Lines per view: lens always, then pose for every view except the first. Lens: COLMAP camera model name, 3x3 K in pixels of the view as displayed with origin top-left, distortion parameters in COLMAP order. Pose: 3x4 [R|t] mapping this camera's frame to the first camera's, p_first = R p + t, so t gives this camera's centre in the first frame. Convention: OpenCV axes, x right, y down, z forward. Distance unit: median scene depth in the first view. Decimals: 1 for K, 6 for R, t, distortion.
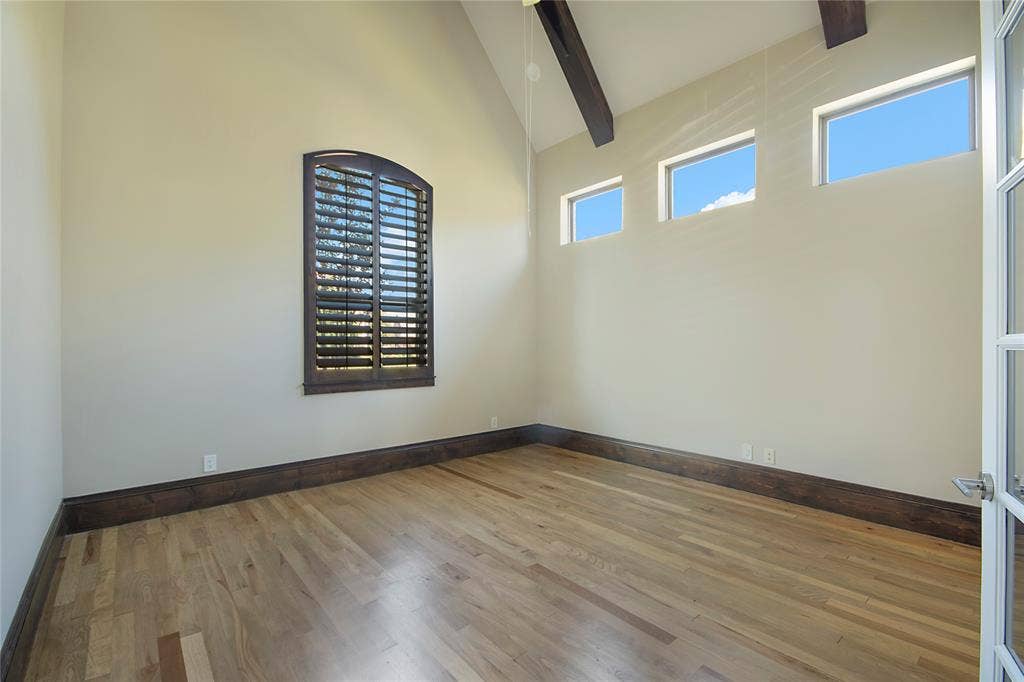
lens RADIAL K [[455.1, 0, 514.3], [0, 455.1, 349.1], [0, 0, 1]] dist [-0.002316, -0.000345]
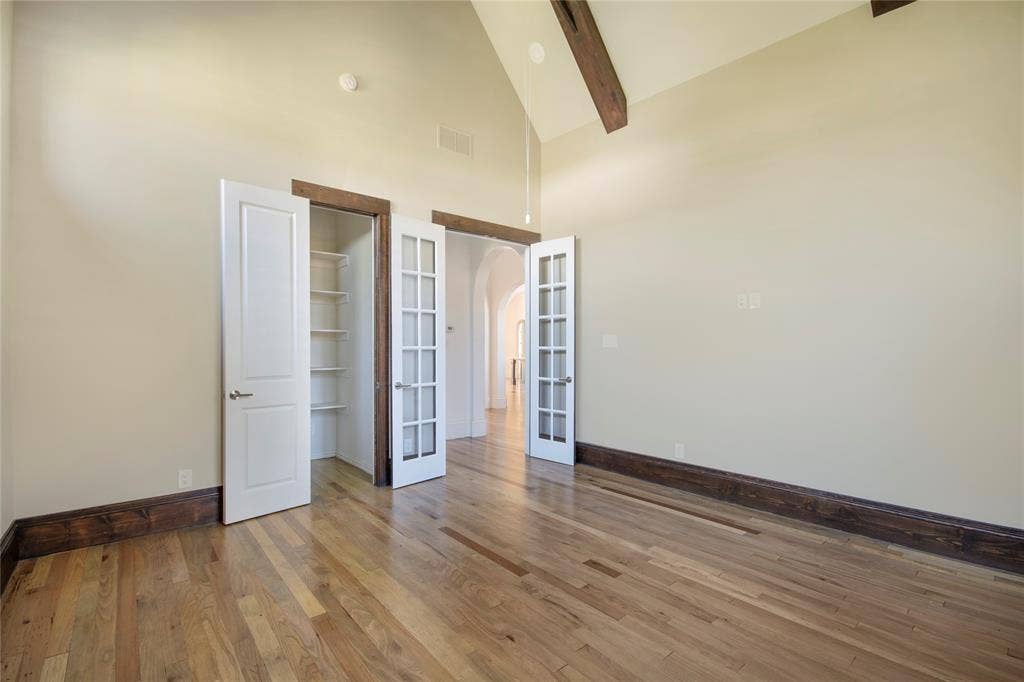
lens RADIAL K [[455.1, 0, 514.3], [0, 455.1, 349.1], [0, 0, 1]] dist [-0.002316, -0.000345]
pose [[-0.999982, 0.004670, -0.003661, 0.051340], [0.004648, 0.999972, 0.005832, -0.010595], [0.003688, 0.005815, -0.999976, 1.572052]]
